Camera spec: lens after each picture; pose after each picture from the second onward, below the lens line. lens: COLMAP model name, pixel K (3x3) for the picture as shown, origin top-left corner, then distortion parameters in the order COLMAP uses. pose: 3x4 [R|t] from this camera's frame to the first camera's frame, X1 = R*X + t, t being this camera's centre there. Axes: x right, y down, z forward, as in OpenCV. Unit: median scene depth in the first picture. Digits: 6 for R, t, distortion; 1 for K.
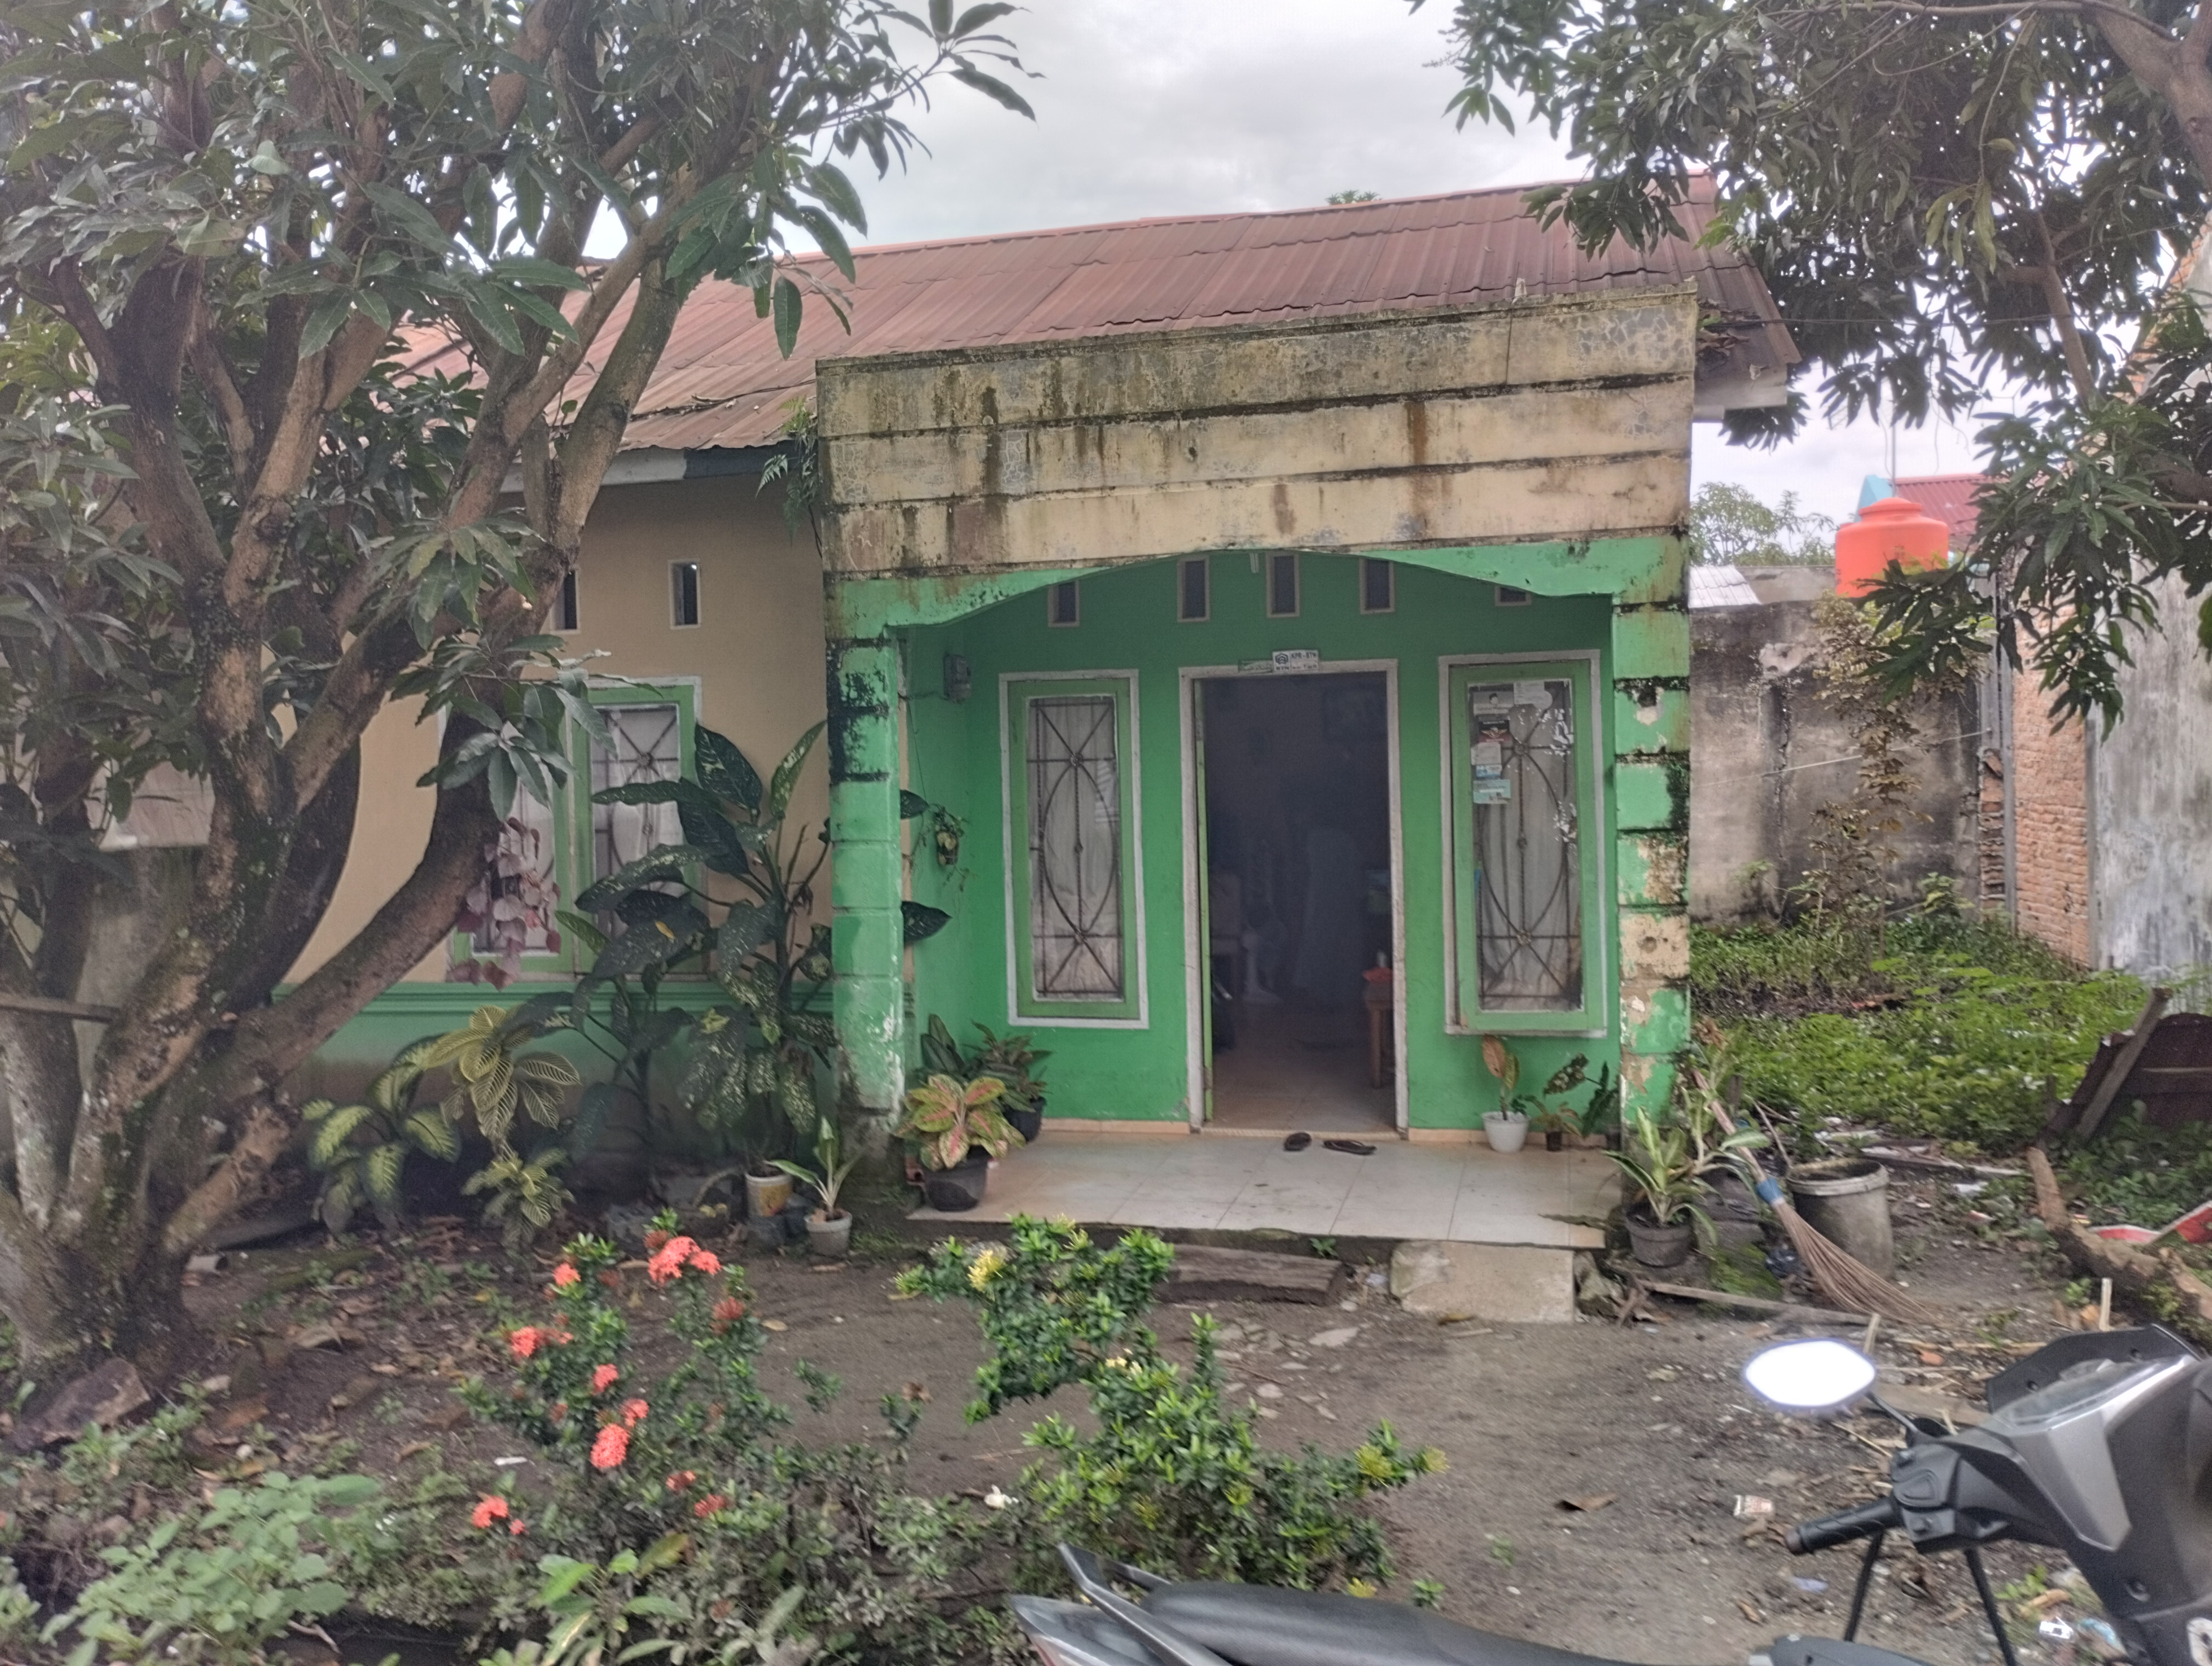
lens RADIAL K [[1855.2, 0, 1106.4], [0, 1855.2, 832.0], [0, 0, 1]] dist [0.015733, 0.002440]
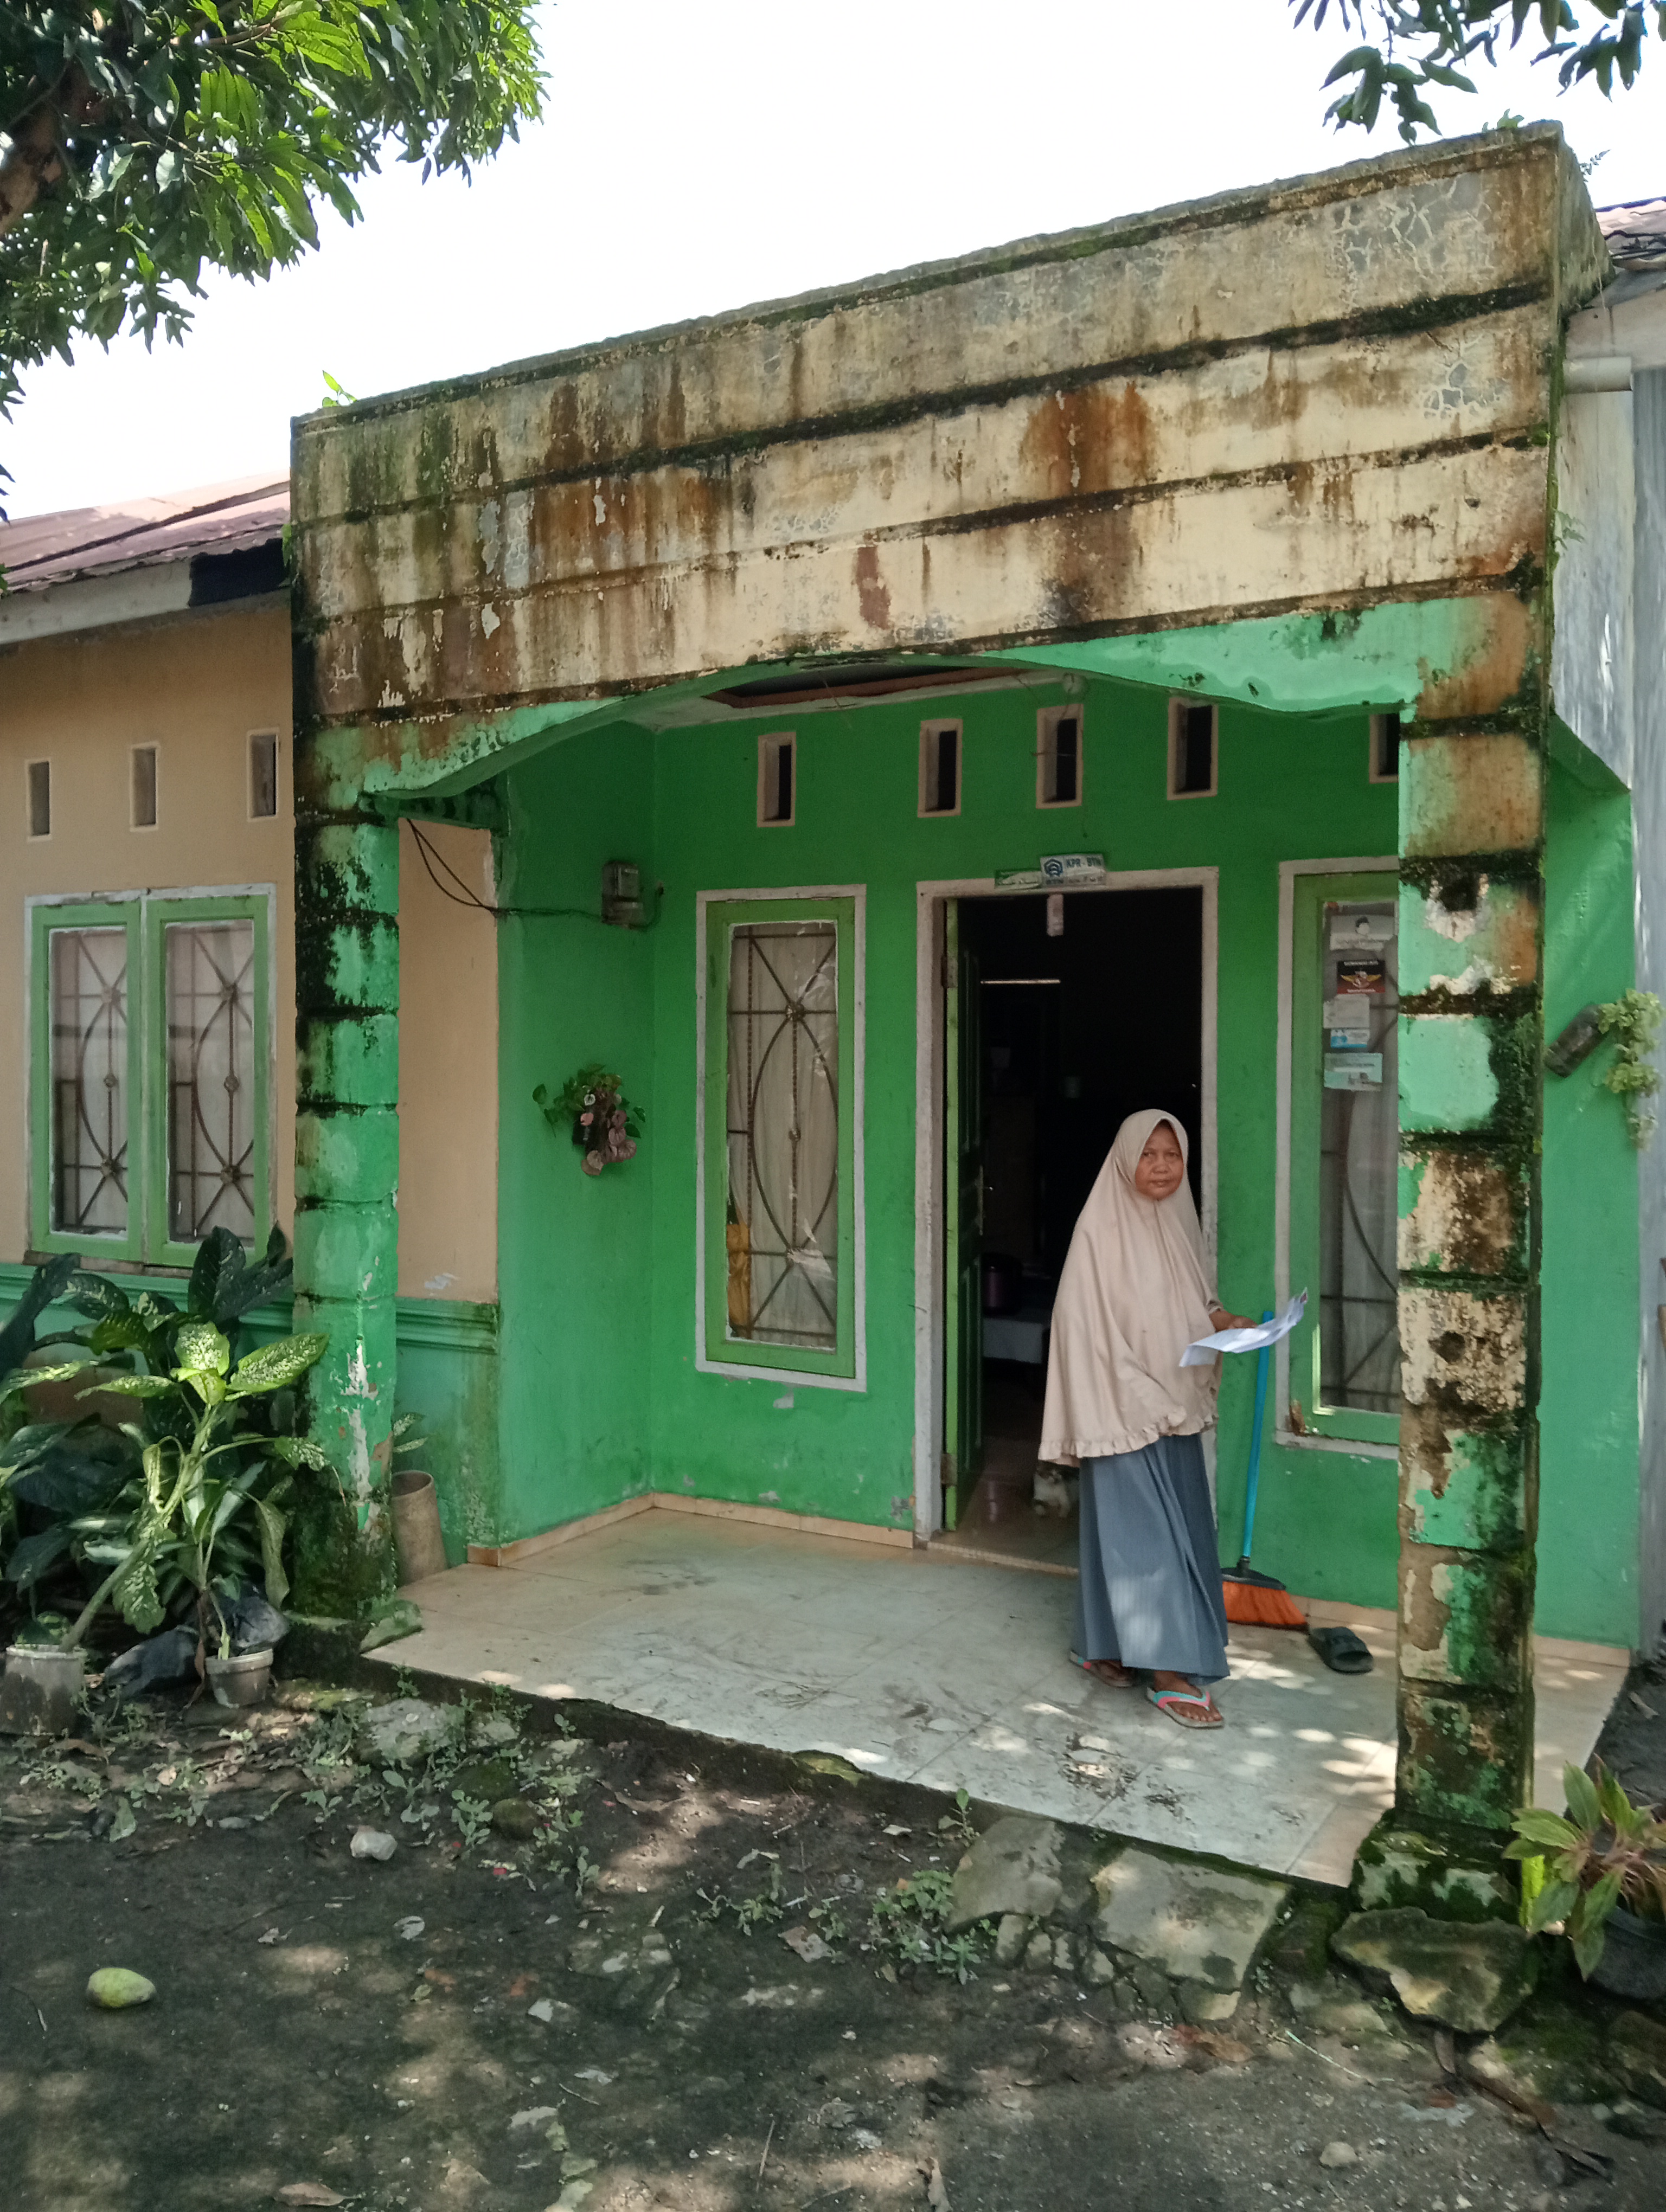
lens RADIAL K [[1808.2, 0, 834.4], [0, 1808.2, 1103.8], [0, 0, 1]] dist [-0.013195, -0.008343]
pose [[0.958932, 0.042115, -0.280492, 0.242326], [-0.045600, 0.998942, -0.005908, 0.000298], [0.279947, 0.018456, 0.959838, 0.404114]]
